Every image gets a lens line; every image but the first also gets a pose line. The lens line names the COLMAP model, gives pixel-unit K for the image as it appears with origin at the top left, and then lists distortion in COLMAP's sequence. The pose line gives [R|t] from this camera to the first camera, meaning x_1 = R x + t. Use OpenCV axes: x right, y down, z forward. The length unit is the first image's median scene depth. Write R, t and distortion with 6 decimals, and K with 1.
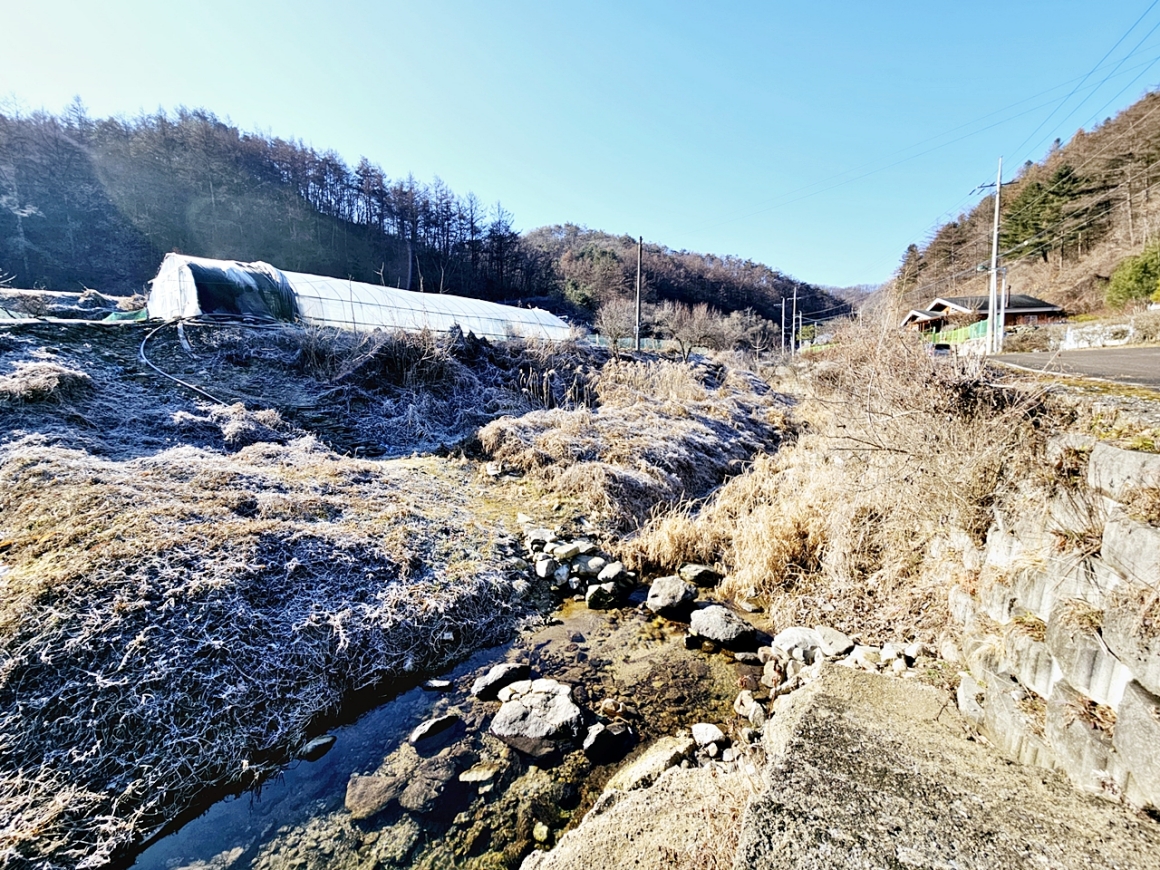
lens RADIAL K [[473.5, 0, 580.0], [0, 473.5, 435.0], [0, 0, 1]] dist [-0.000852, -0.000270]
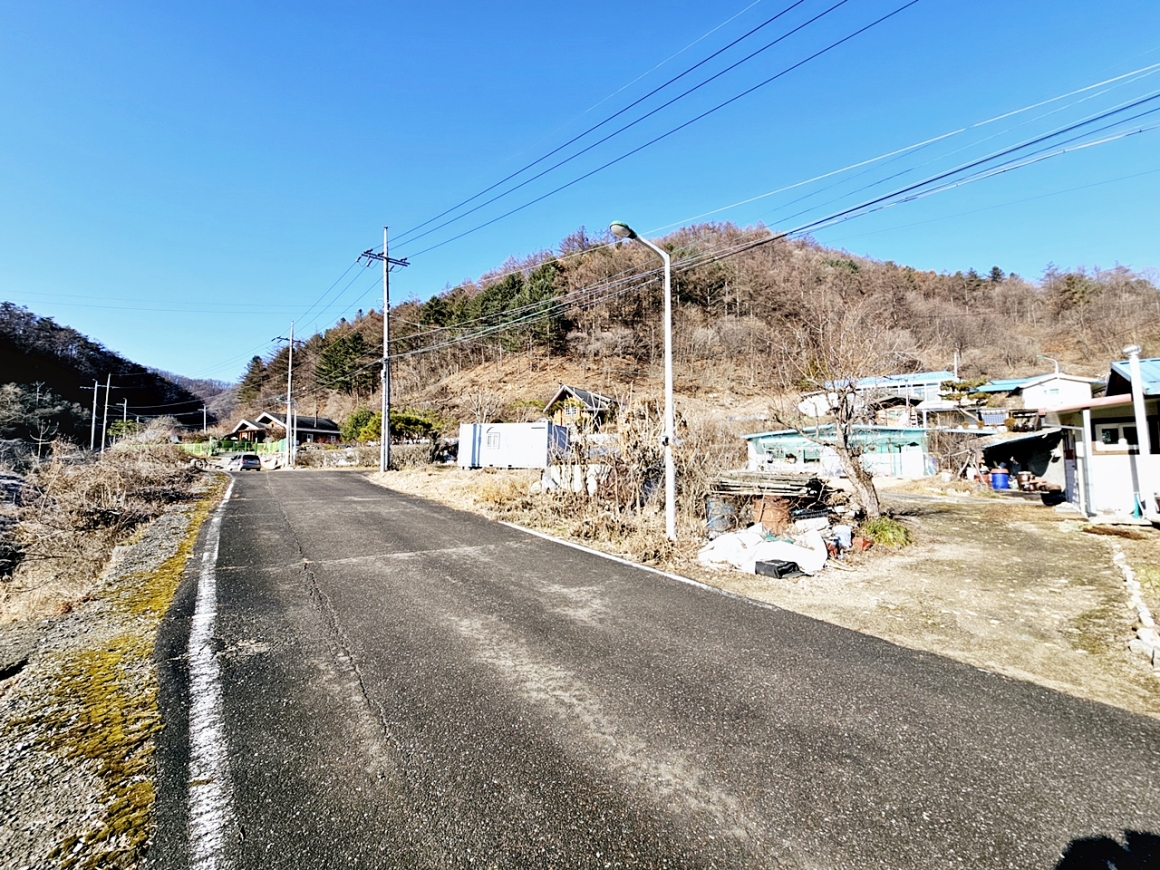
lens RADIAL K [[473.5, 0, 580.0], [0, 473.5, 435.0], [0, 0, 1]] dist [-0.000852, -0.000270]
pose [[0.371765, 0.097047, 0.923240, -0.042621], [0.097014, 0.985014, -0.142605, 0.009361], [-0.923244, 0.142583, 0.356779, -0.387978]]
